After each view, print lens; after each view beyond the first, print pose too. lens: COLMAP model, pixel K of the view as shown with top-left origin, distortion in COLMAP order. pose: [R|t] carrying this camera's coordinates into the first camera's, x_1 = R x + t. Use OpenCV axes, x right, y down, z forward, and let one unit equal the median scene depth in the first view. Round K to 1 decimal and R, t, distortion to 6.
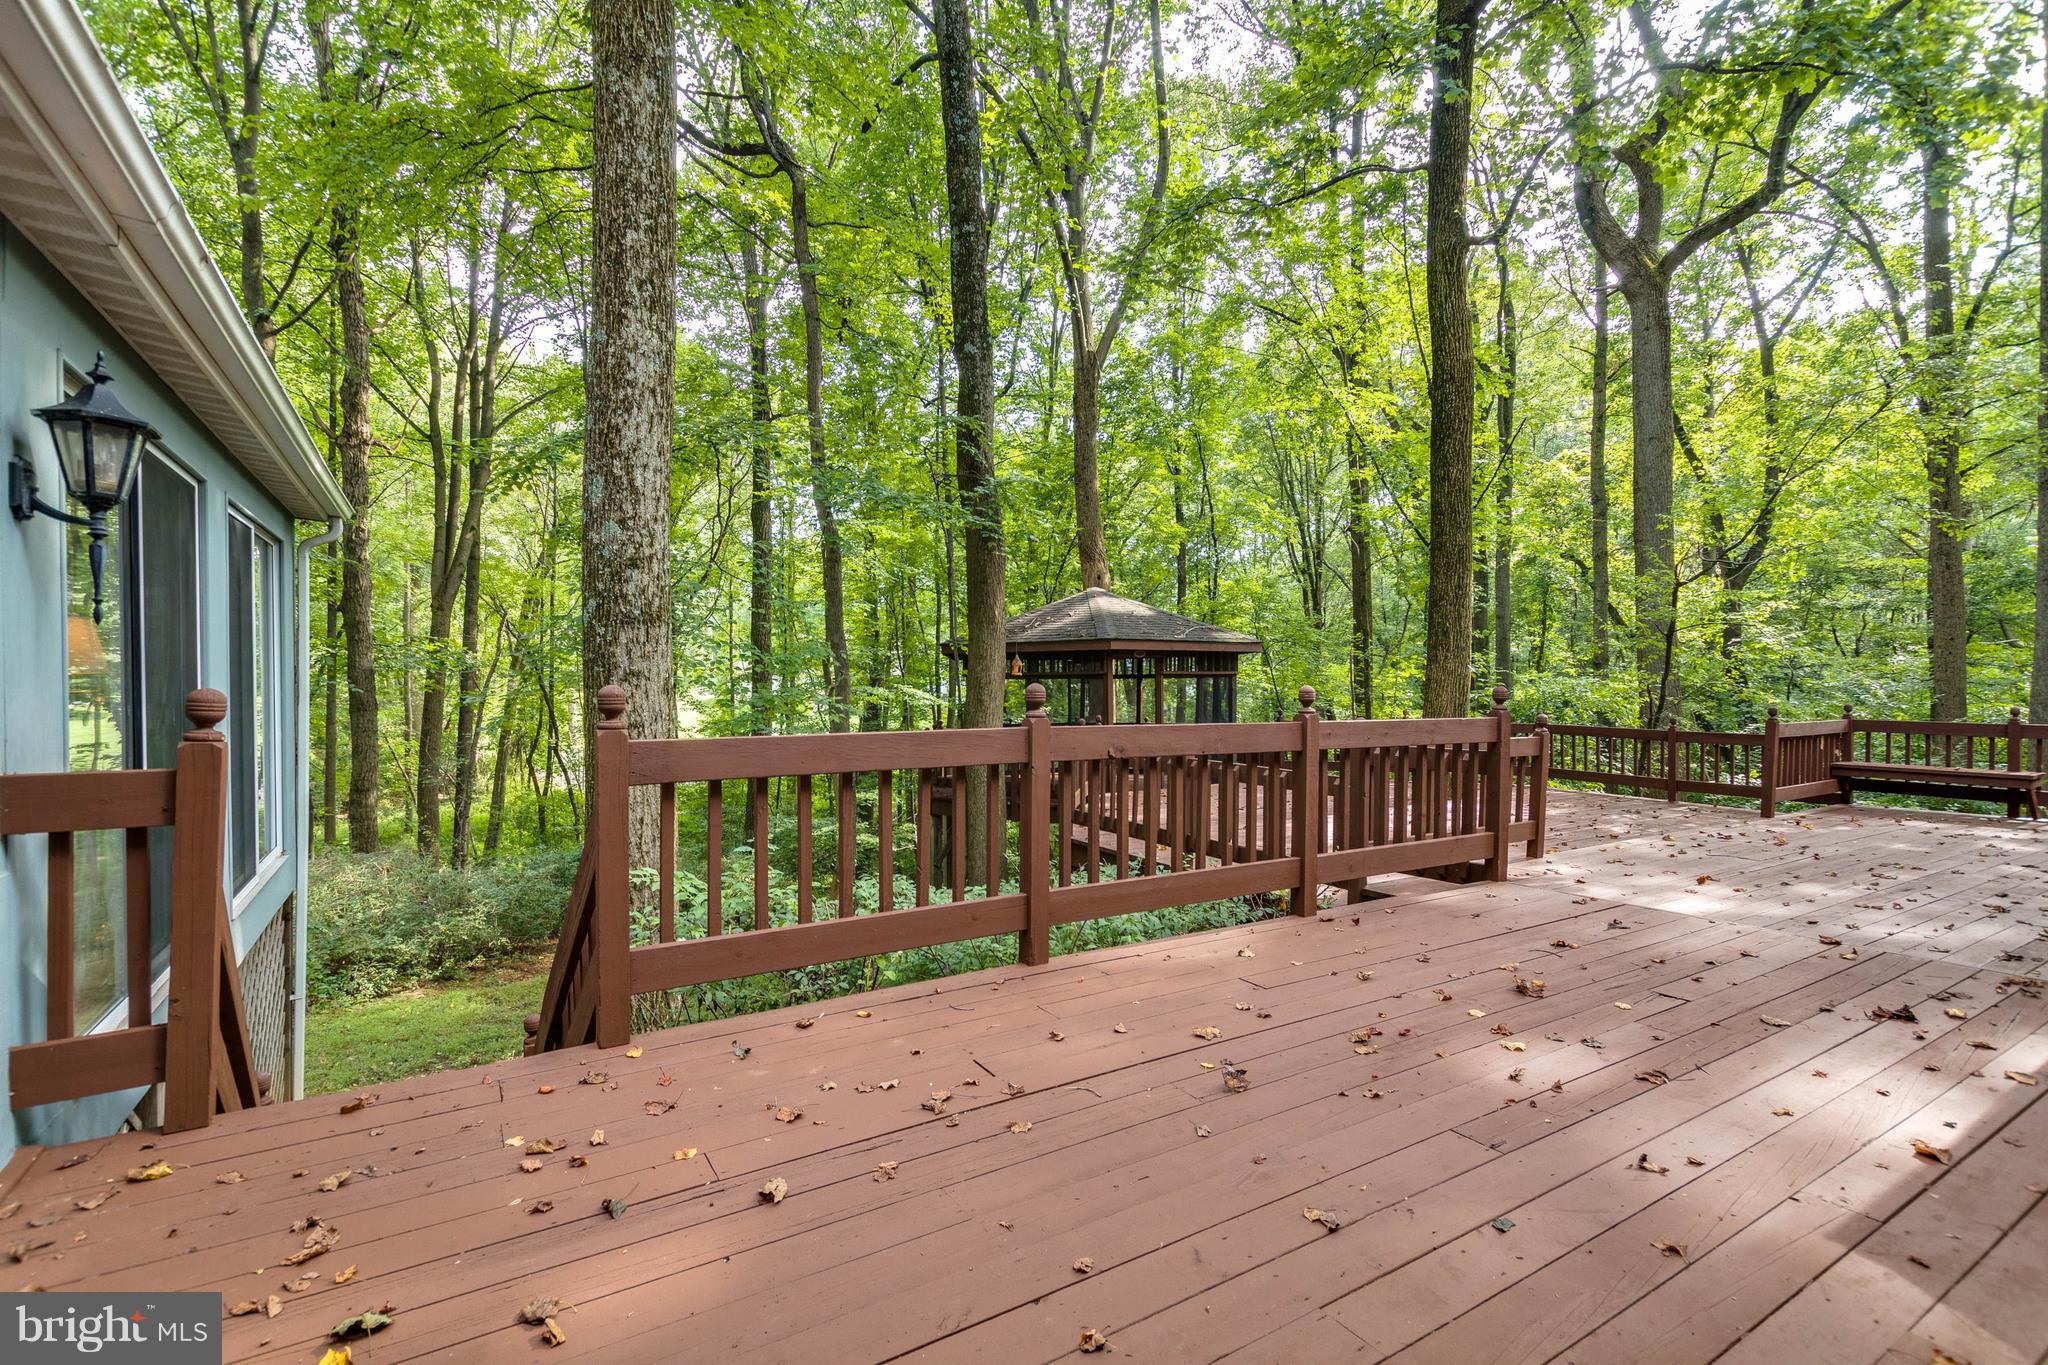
lens RADIAL K [[950.1, 0, 1022.3], [0, 950.1, 683.1], [0, 0, 1]] dist [-0.001279, -0.000149]
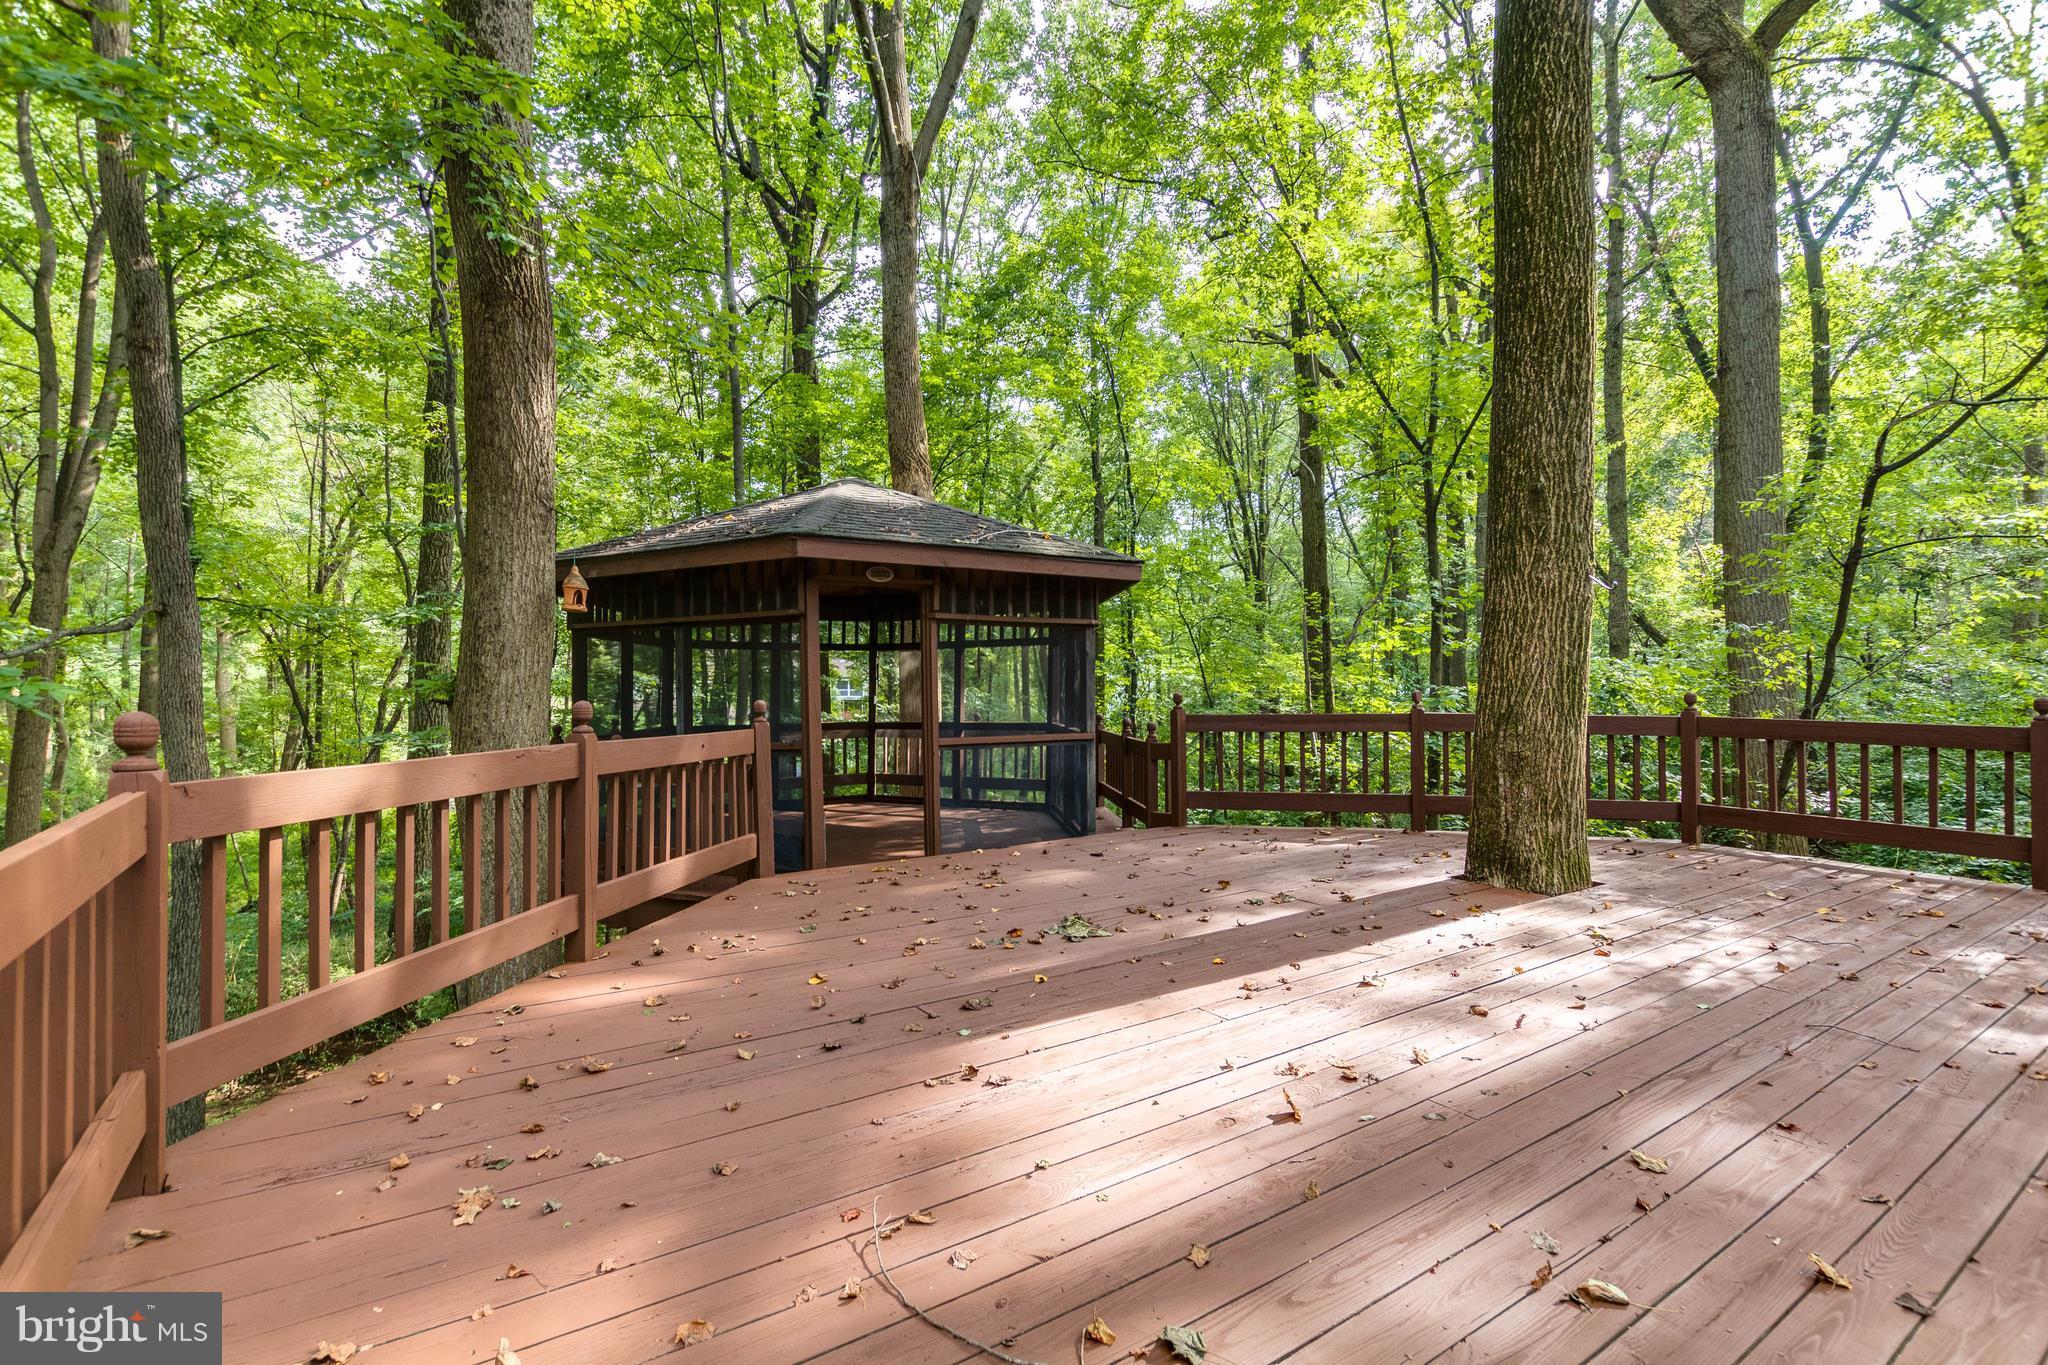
lens RADIAL K [[950.1, 0, 1025.9], [0, 950.1, 680.1], [0, 0, 1]] dist [-0.001279, -0.000149]
pose [[0.998536, -0.002317, 0.054048, 0.080793], [0.002965, 0.999925, -0.011897, 0.014191], [-0.054017, 0.012040, 0.998467, 0.243498]]
